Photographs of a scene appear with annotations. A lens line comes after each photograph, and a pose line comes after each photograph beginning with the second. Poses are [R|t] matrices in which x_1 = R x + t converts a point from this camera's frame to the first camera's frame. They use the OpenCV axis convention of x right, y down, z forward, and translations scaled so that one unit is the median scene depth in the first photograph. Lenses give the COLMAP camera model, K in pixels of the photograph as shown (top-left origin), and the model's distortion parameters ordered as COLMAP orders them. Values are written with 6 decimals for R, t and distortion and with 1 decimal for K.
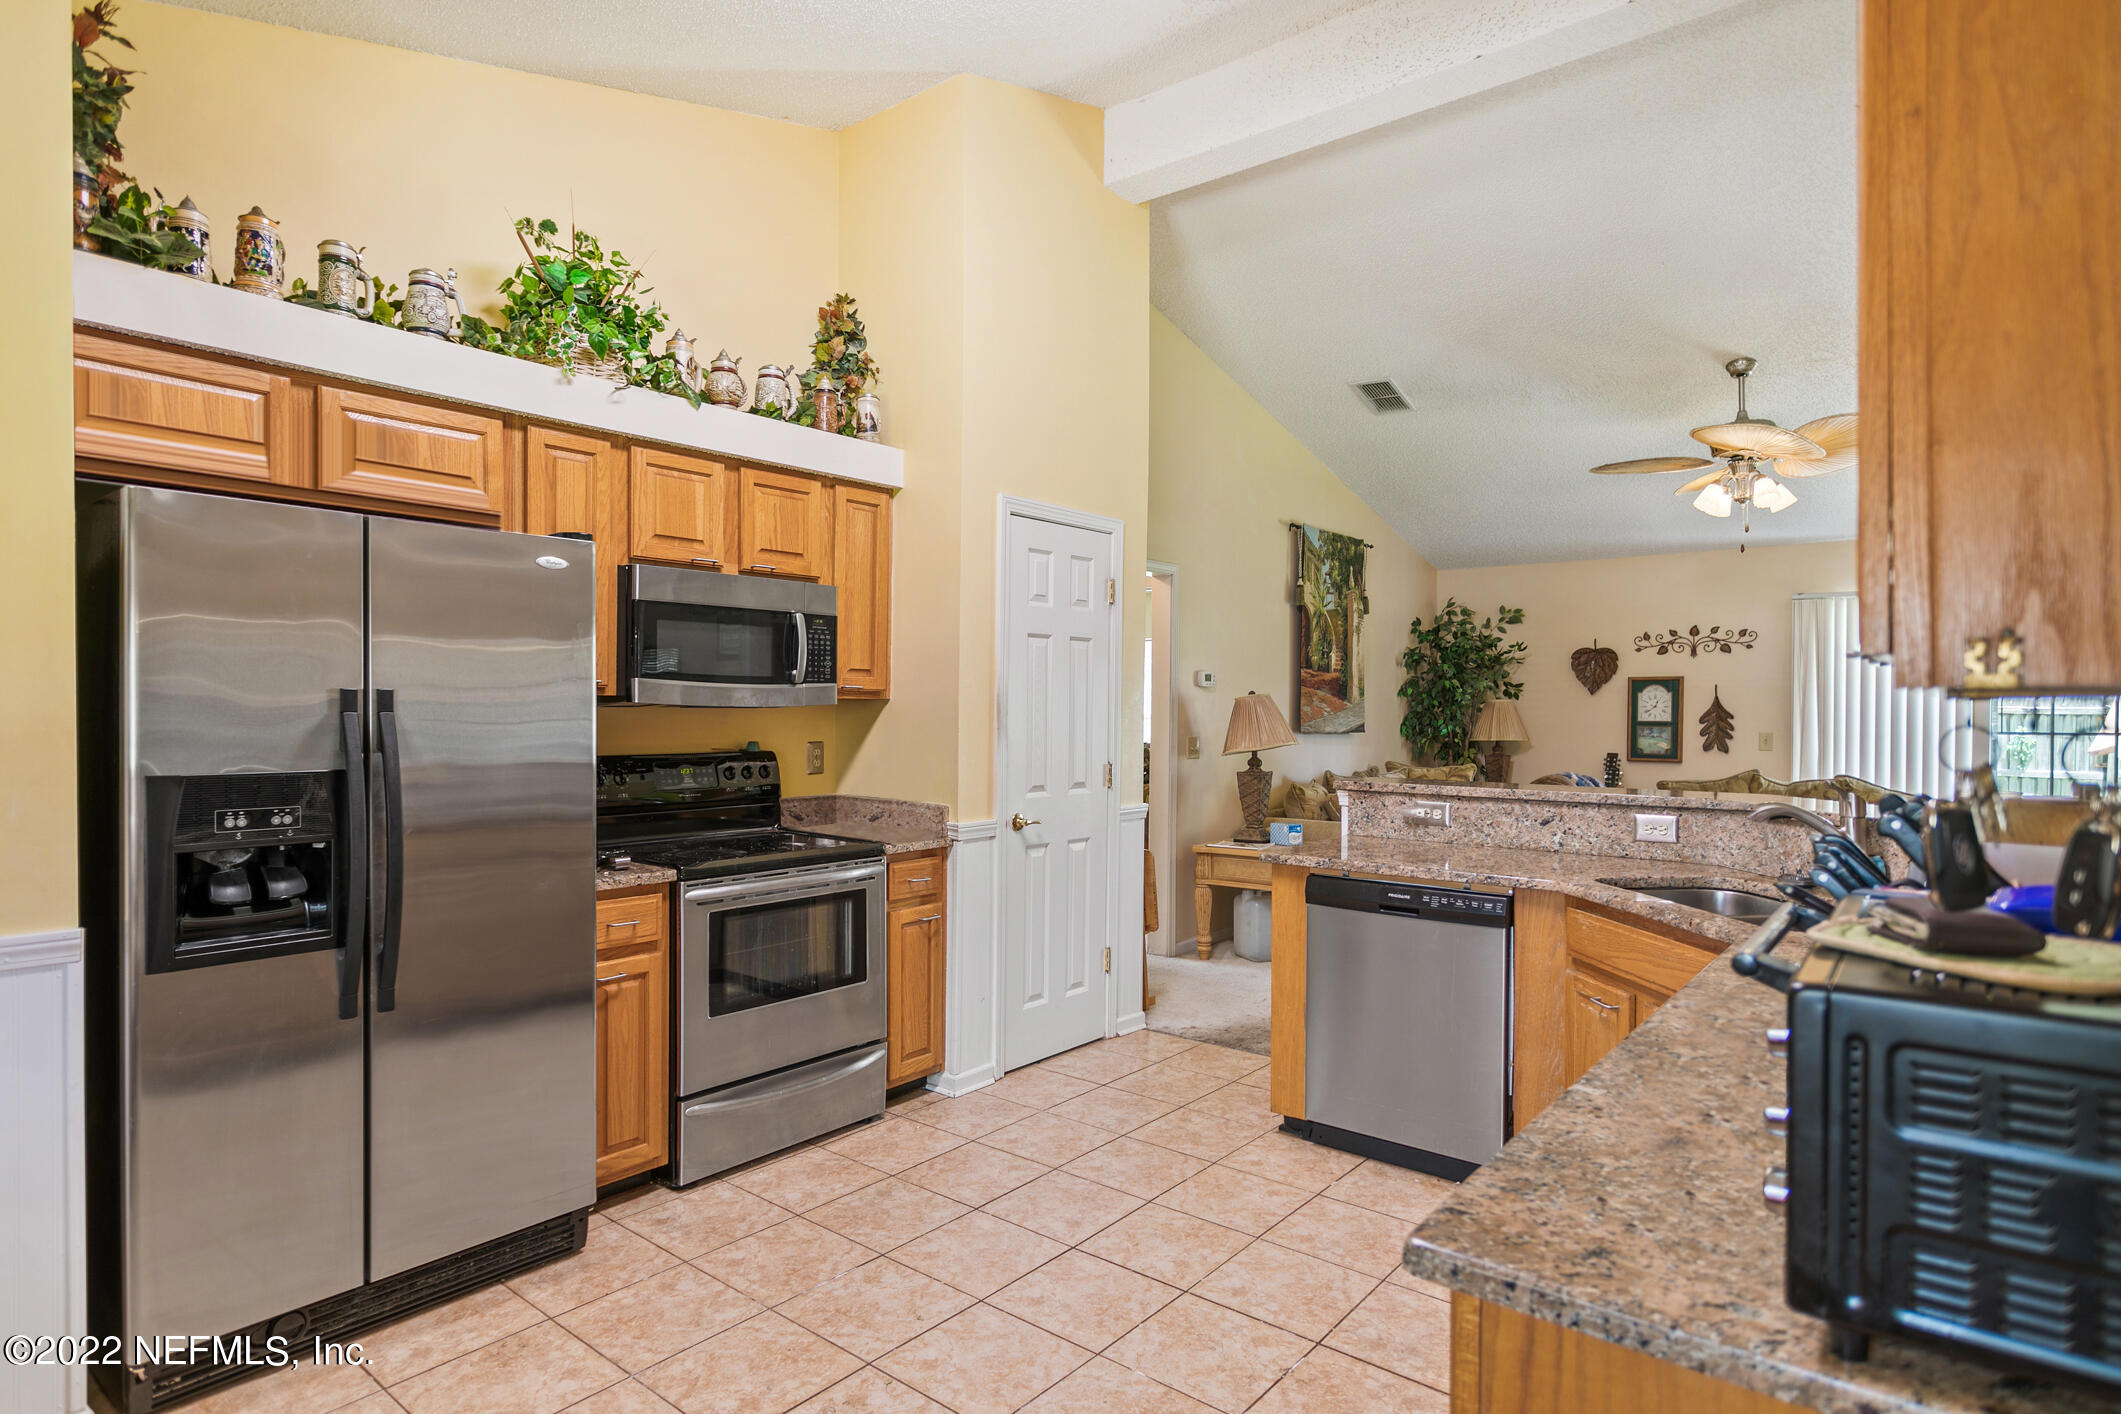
lens RADIAL K [[1140.6, 0, 1066.4], [0, 1140.6, 722.3], [0, 0, 1]] dist [-0.000654, -0.000164]
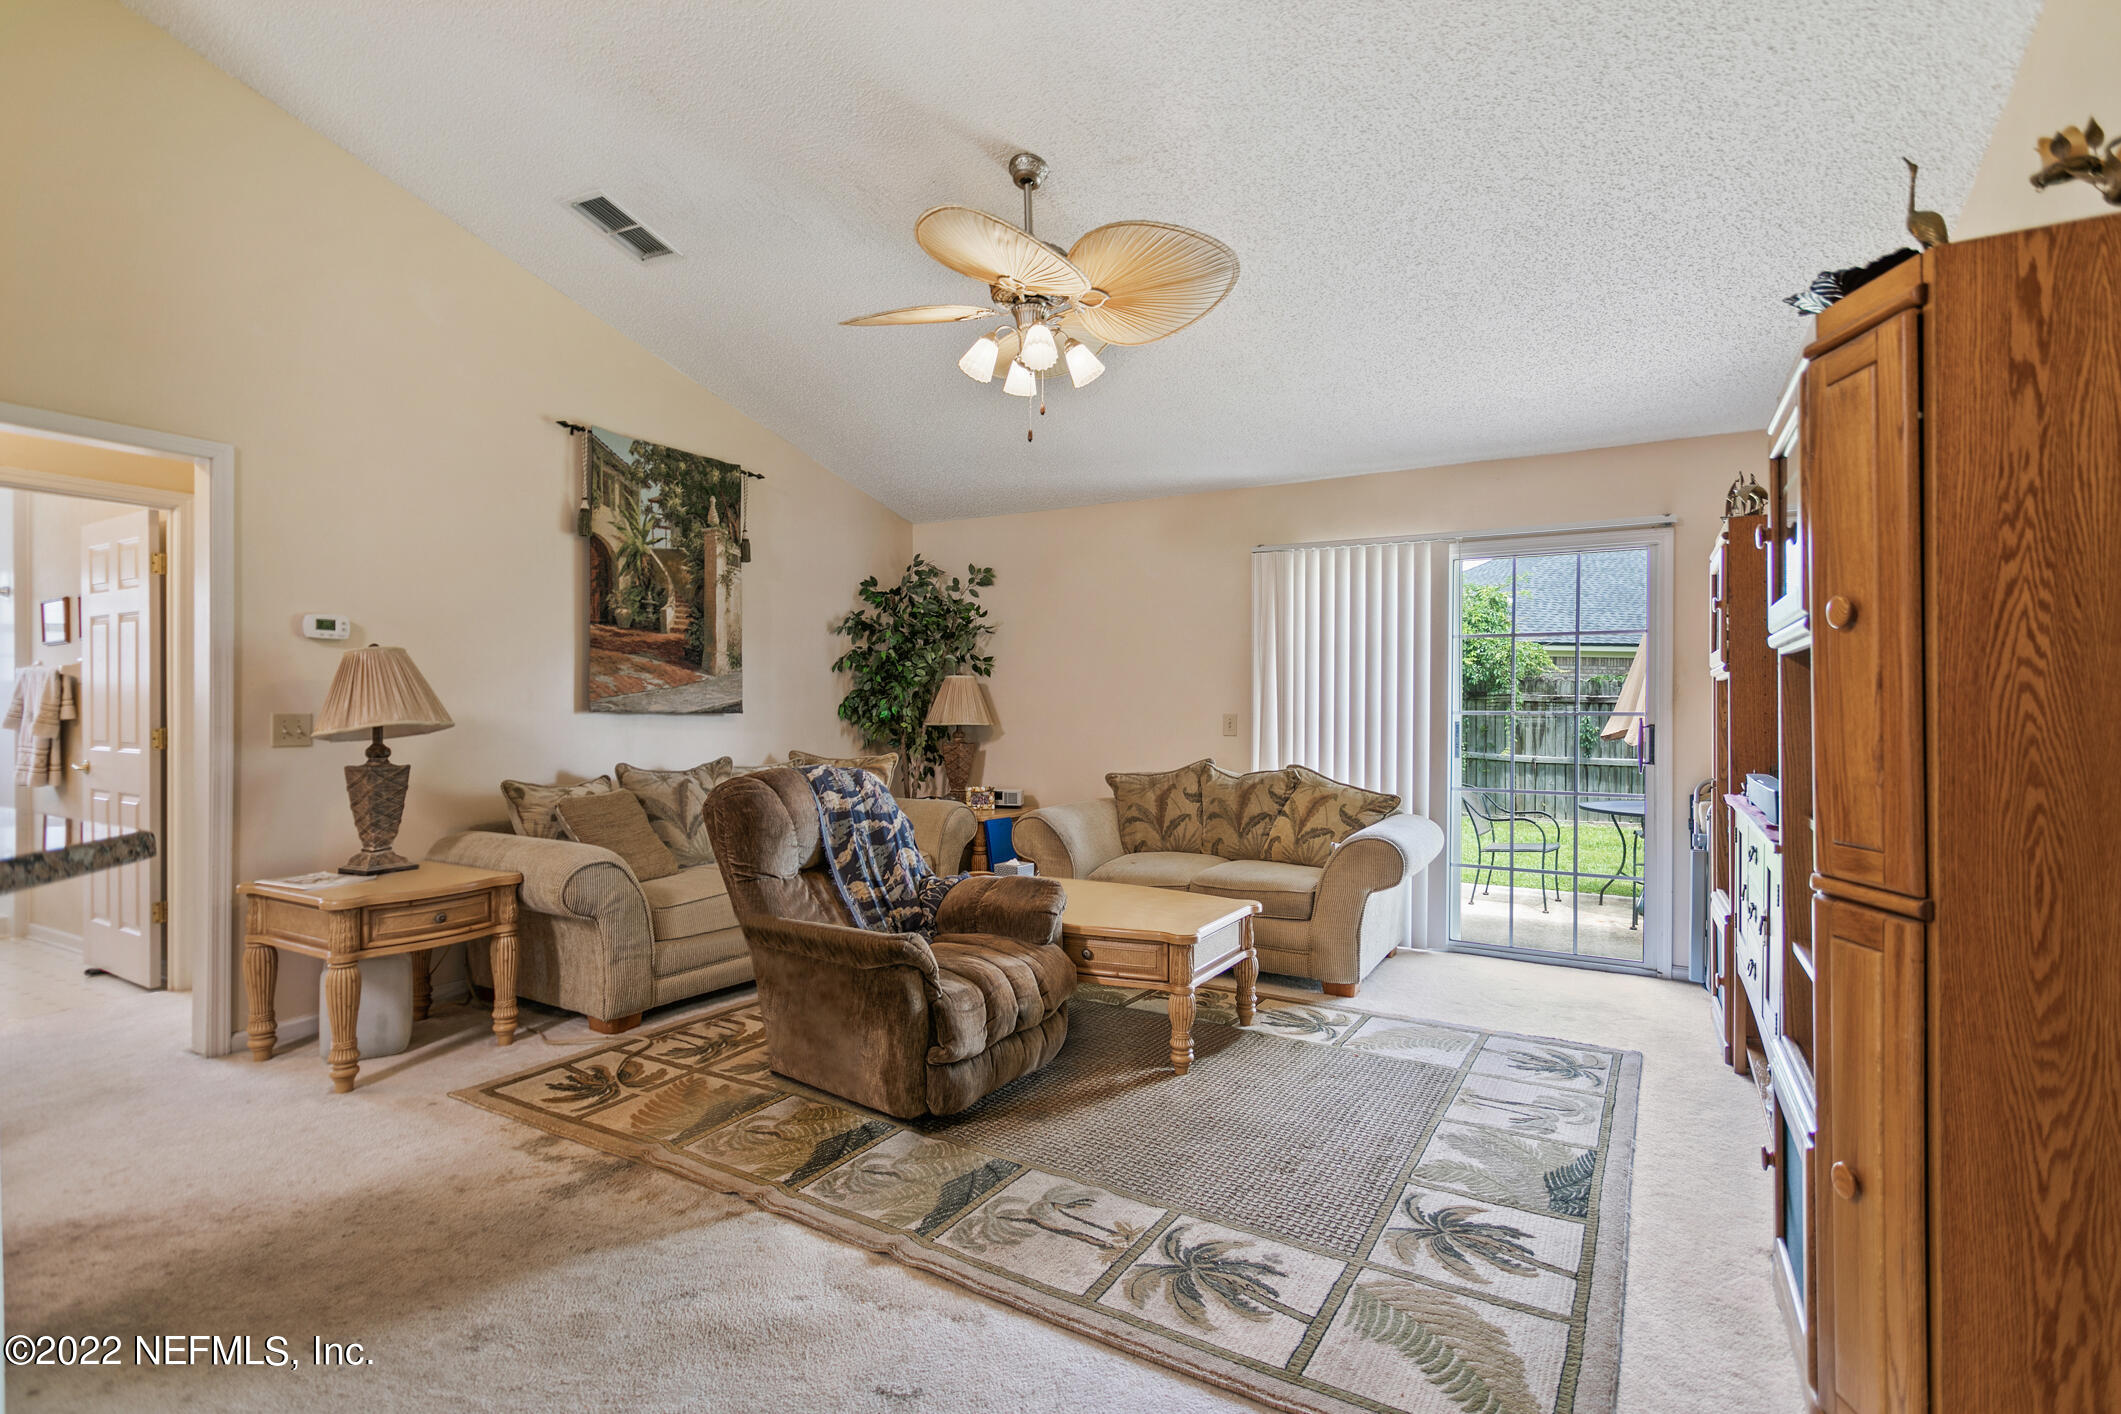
lens RADIAL K [[1011.0, 0, 1060.5], [0, 1011.0, 707.0], [0, 0, 1]] dist [0.000640, 0.000349]
pose [[0.988216, 0.002263, 0.153046, 0.401685], [-0.000479, 0.999932, -0.011690, 0.013655], [-0.153062, 0.011479, 0.988150, 0.310268]]
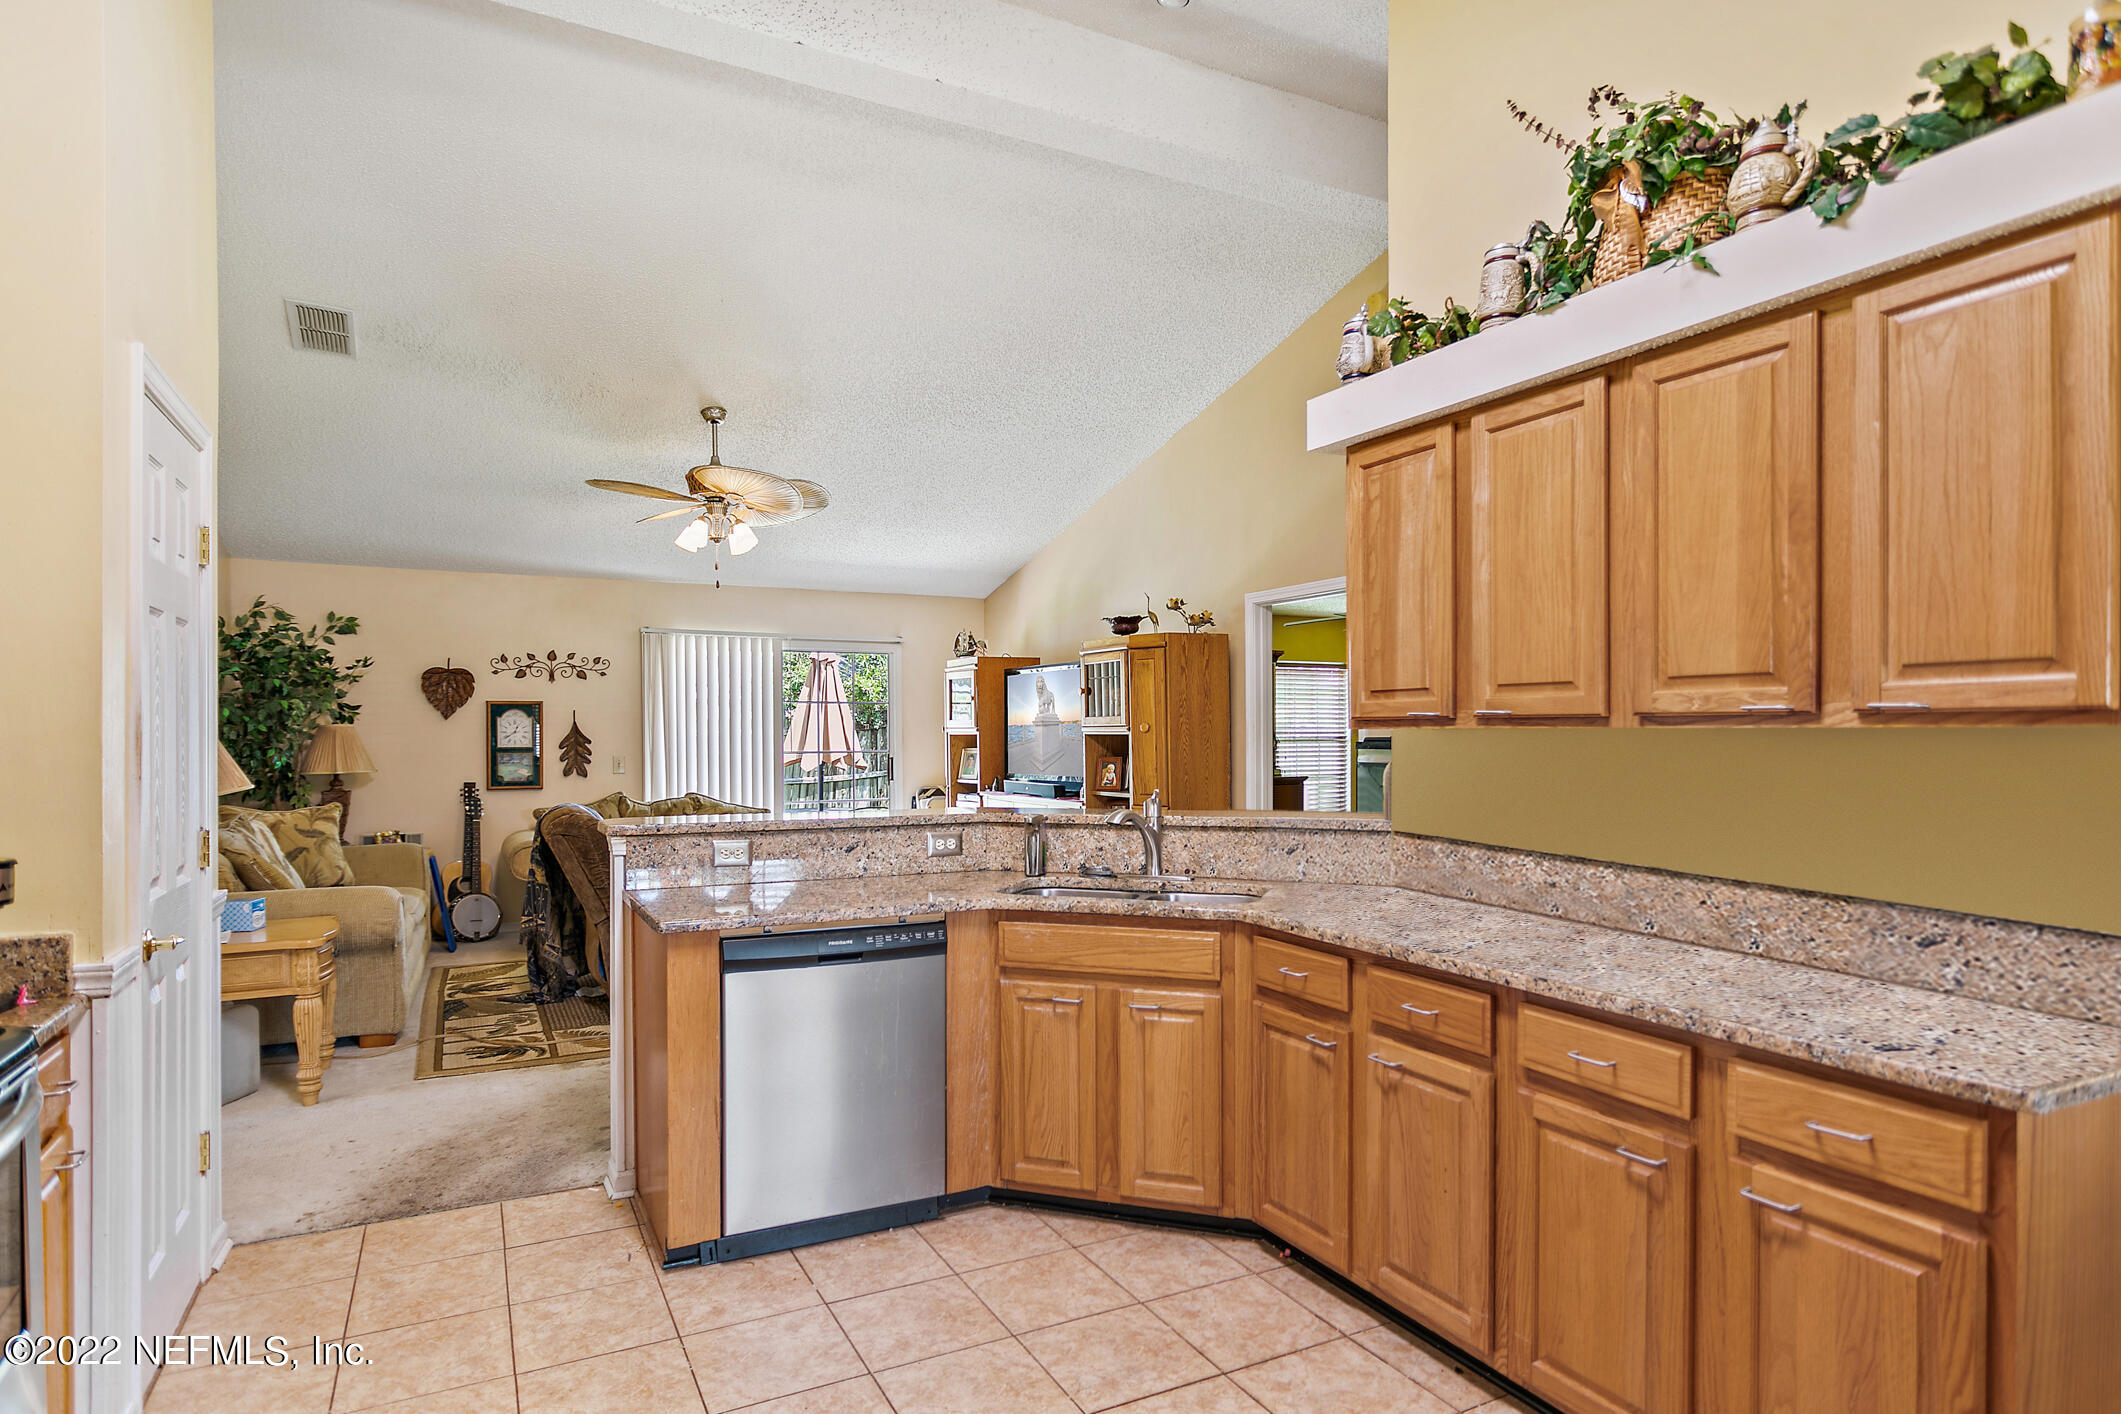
lens RADIAL K [[1155.6, 0, 1057.2], [0, 1155.6, 750.9], [0, 0, 1]] dist [-0.001204, 0.000126]
pose [[0.399715, -0.018365, 0.916456, -0.217692], [0.015071, 0.999796, 0.013461, -0.004671], [-0.916516, 0.008431, 0.399910, 0.214368]]
